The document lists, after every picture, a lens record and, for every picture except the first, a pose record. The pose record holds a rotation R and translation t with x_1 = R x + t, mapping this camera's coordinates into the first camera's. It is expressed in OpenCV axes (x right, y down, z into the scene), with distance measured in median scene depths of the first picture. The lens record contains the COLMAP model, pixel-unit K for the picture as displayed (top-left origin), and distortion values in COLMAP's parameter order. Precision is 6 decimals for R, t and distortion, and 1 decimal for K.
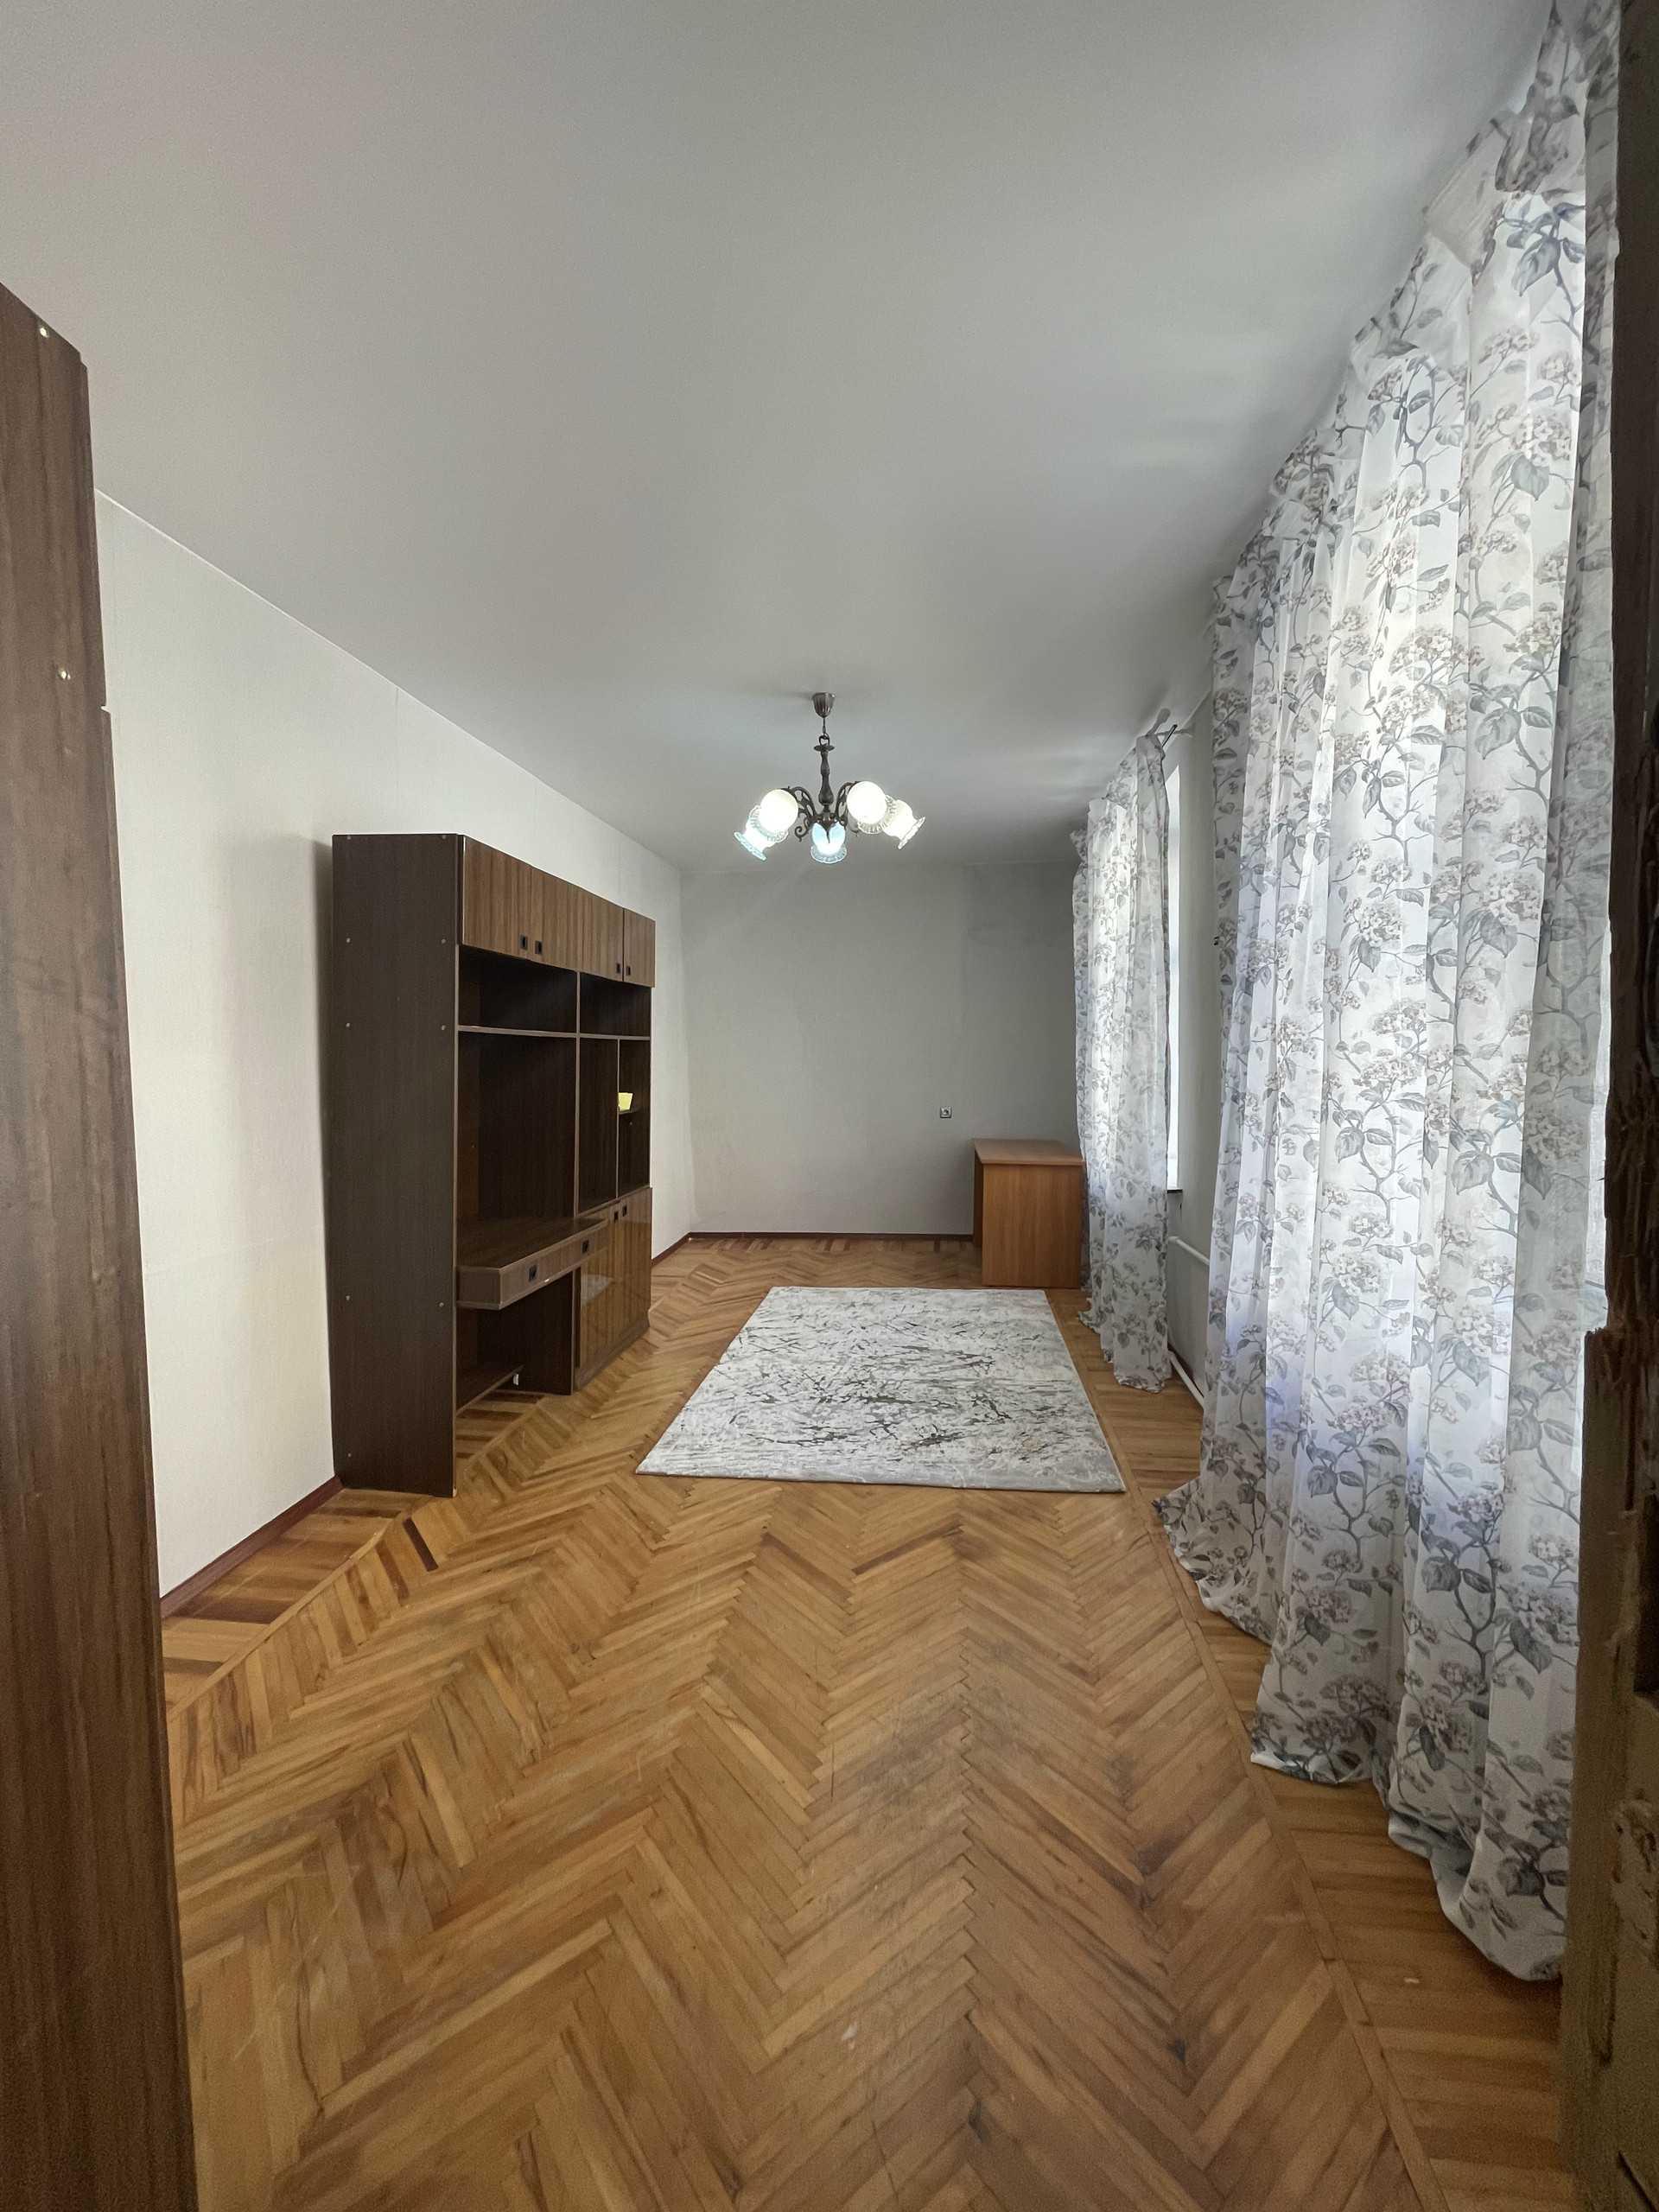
lens RADIAL K [[891.3, 0, 833.6], [0, 891.3, 1099.5], [0, 0, 1]] dist [-0.005484, 0.002185]
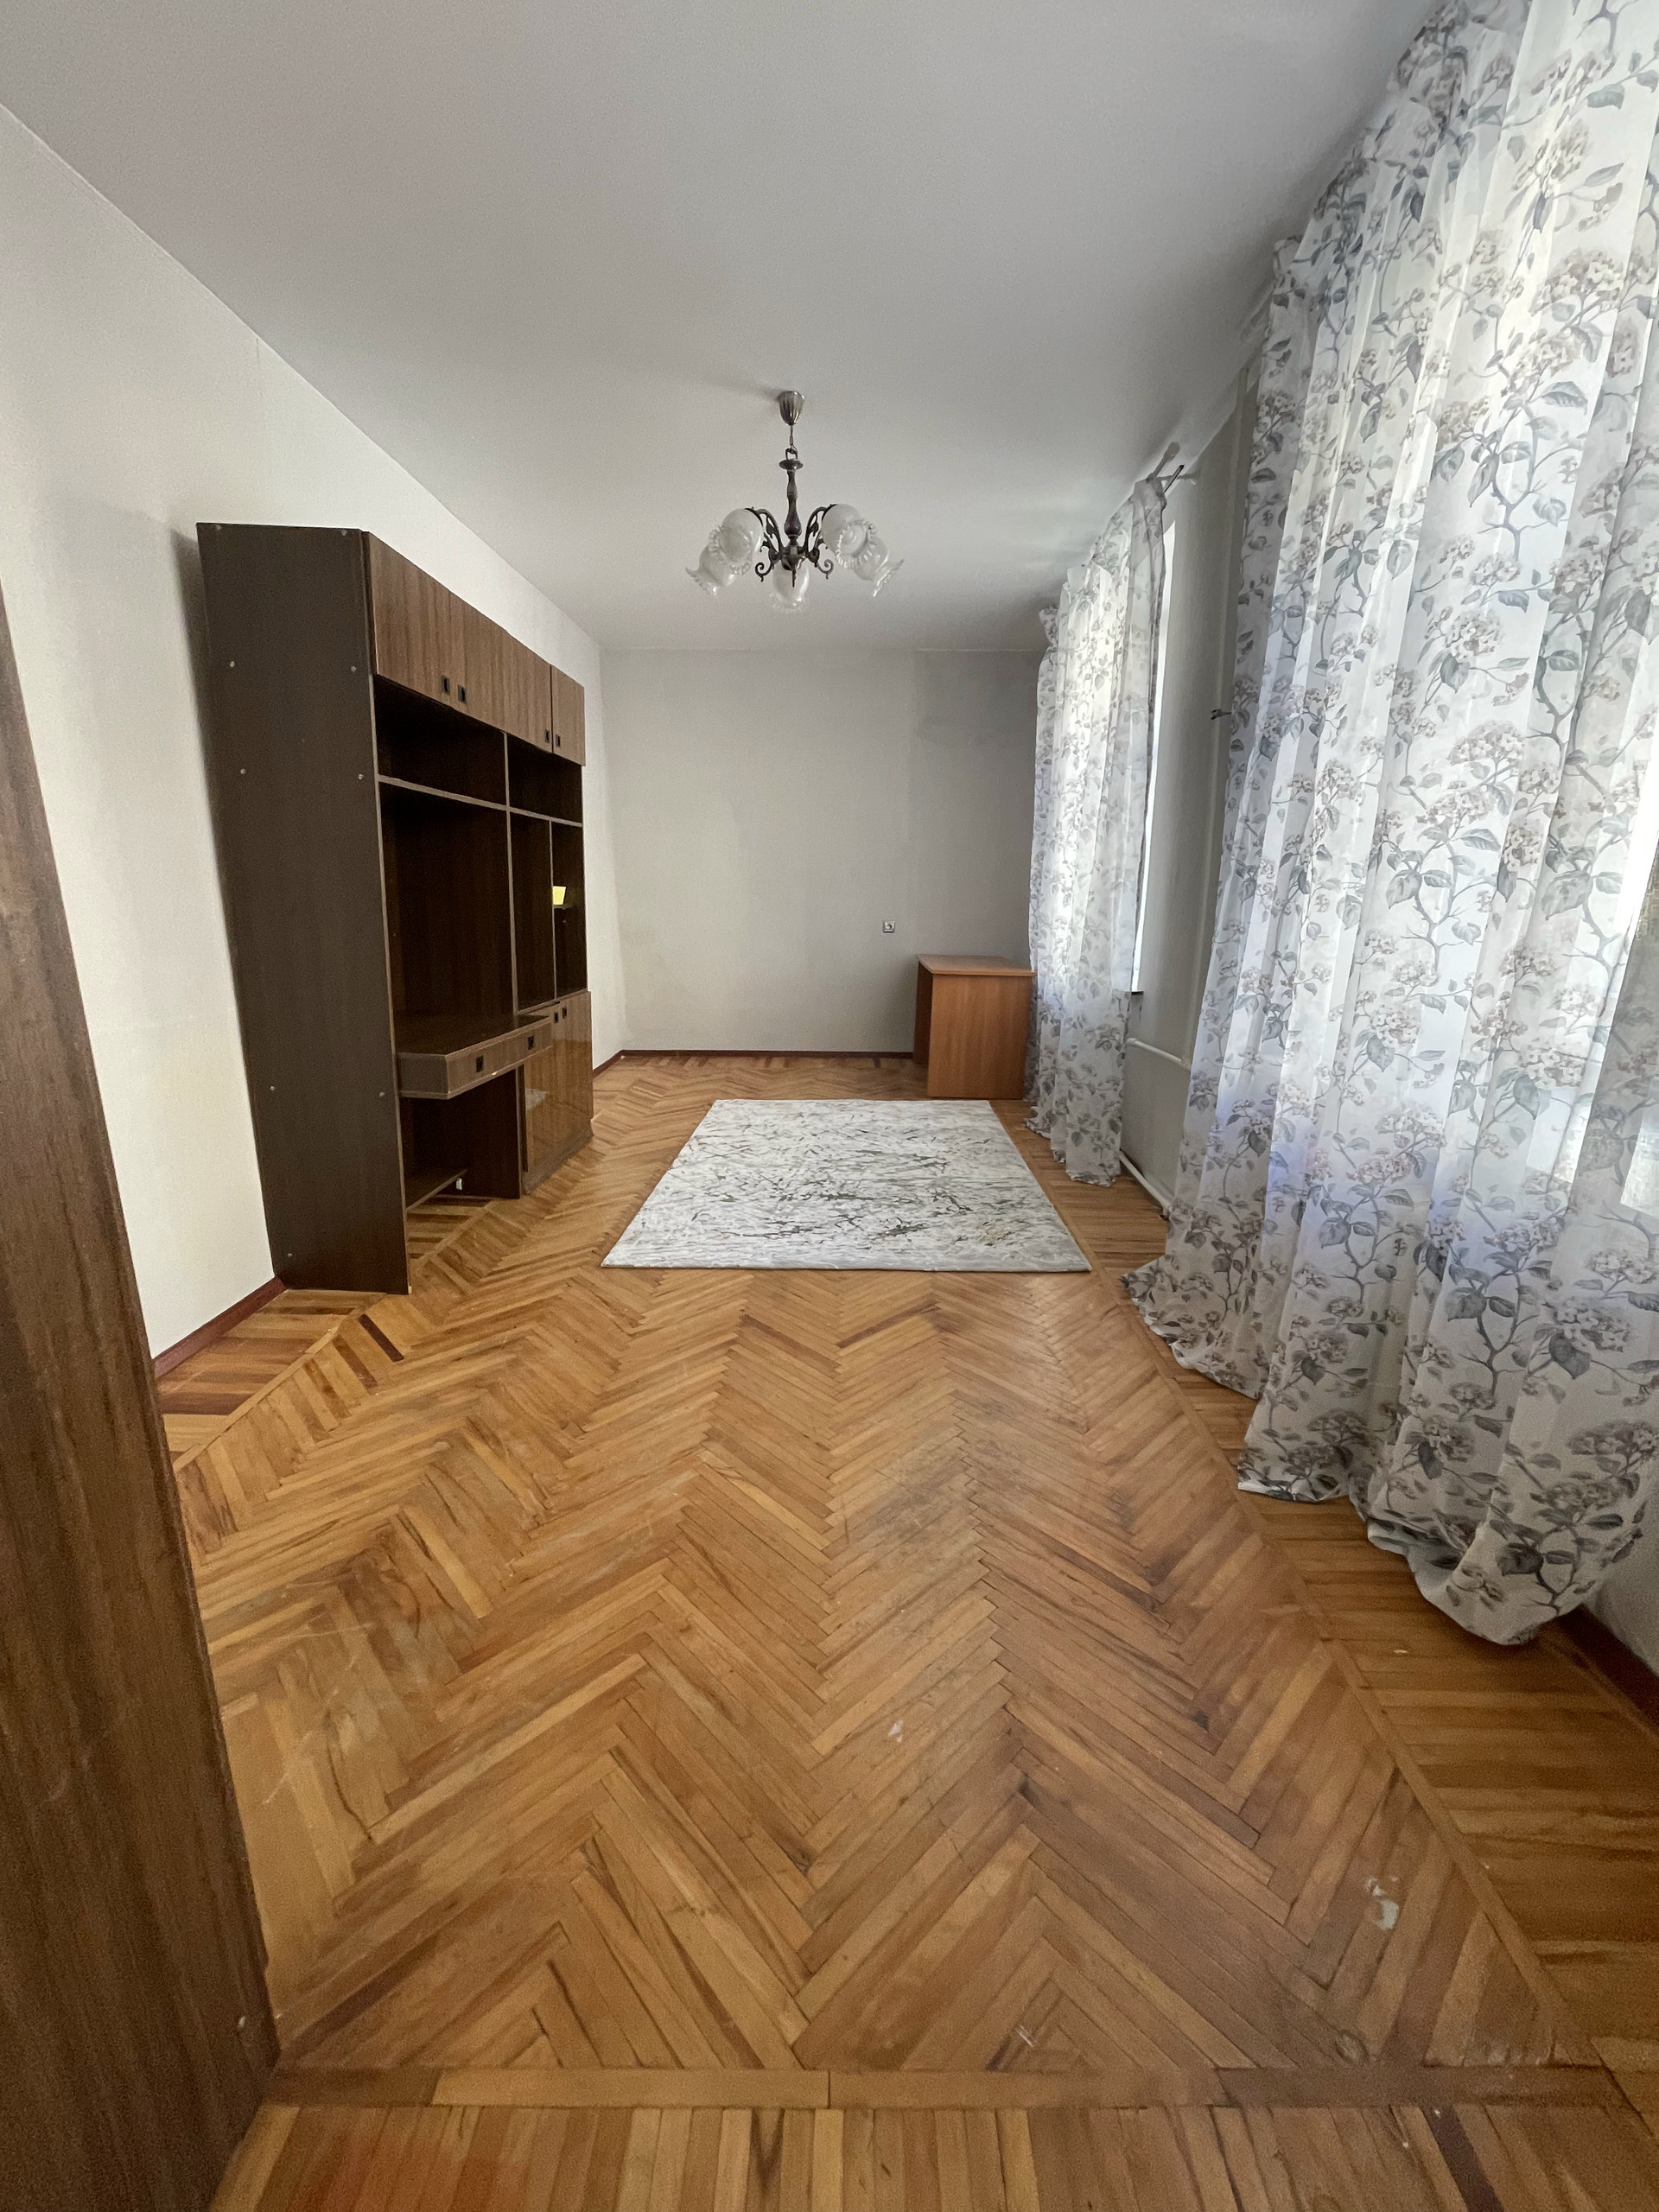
lens RADIAL K [[891.3, 0, 834.7], [0, 891.3, 1100.3], [0, 0, 1]] dist [-0.005484, 0.002185]
pose [[0.994938, -0.003531, 0.100431, -0.086750], [-0.014537, 0.983814, 0.178602, 0.083002], [-0.099436, -0.179158, 0.978782, 0.071666]]
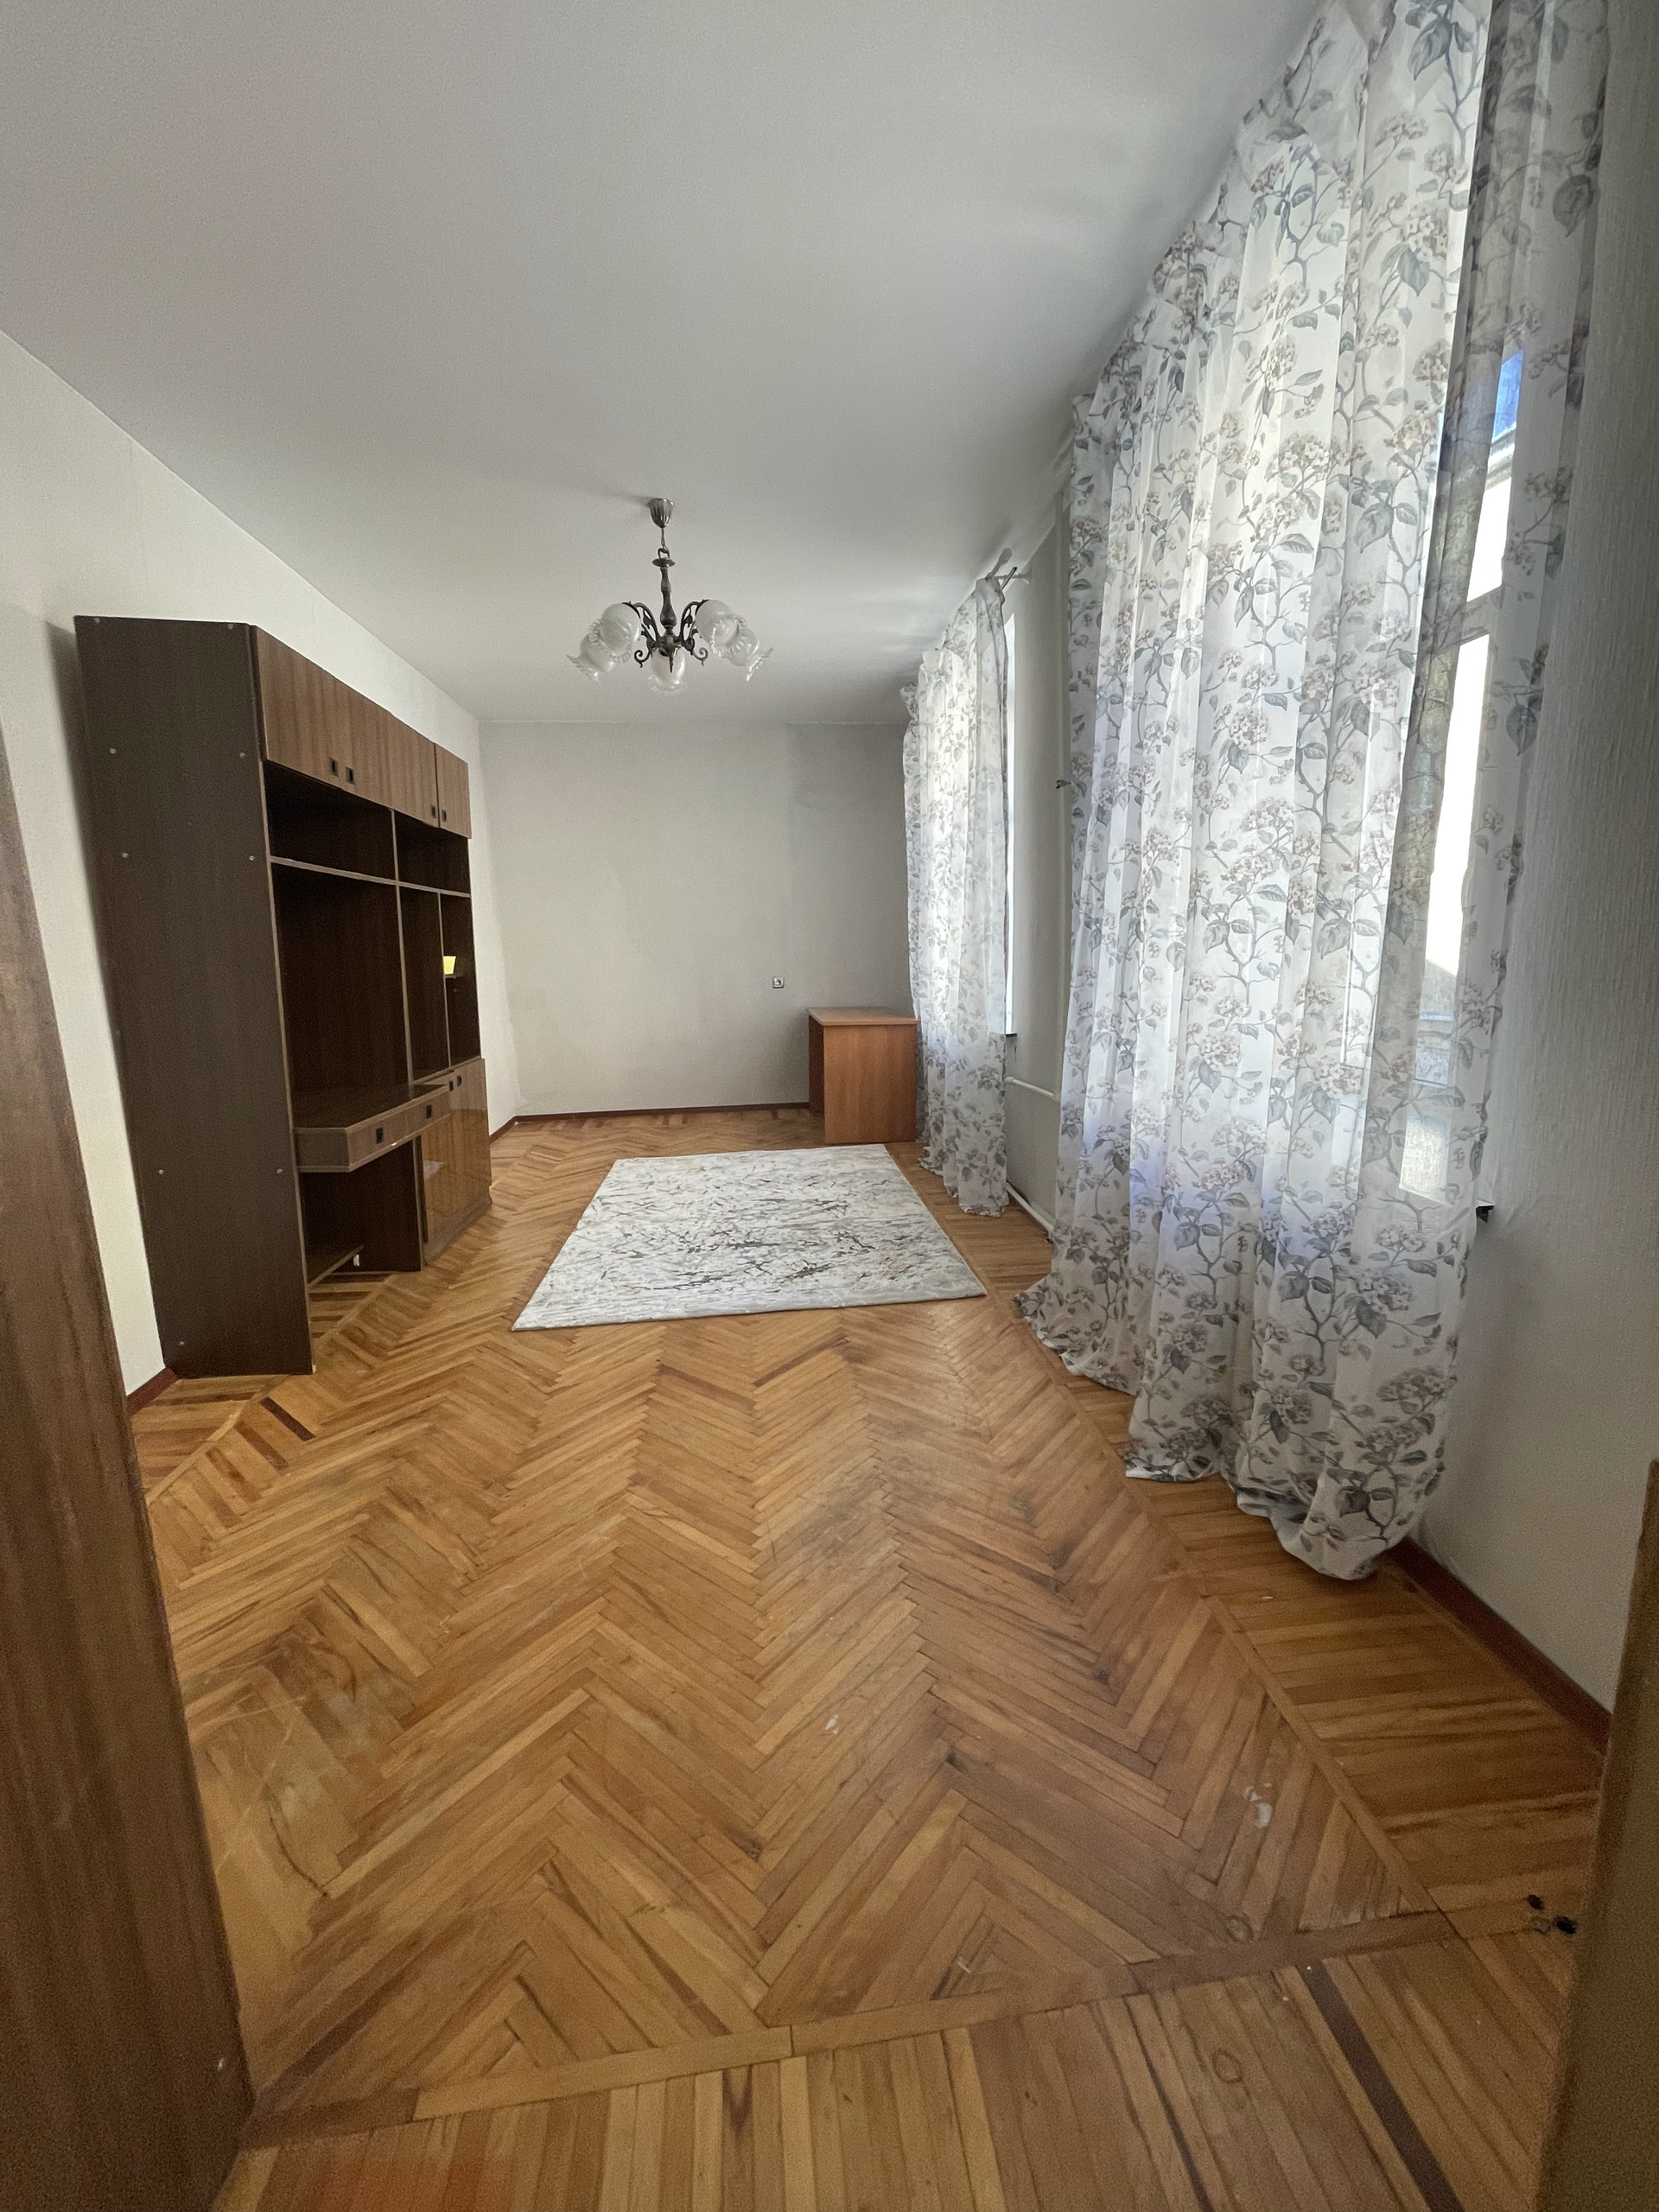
lens RADIAL K [[891.3, 0, 833.9], [0, 891.3, 1100.0], [0, 0, 1]] dist [-0.005484, 0.002185]
pose [[0.975051, -0.051808, 0.215852, -0.101040], [0.026150, 0.992421, 0.120073, 0.080186], [-0.220437, -0.111432, 0.969015, 0.004152]]
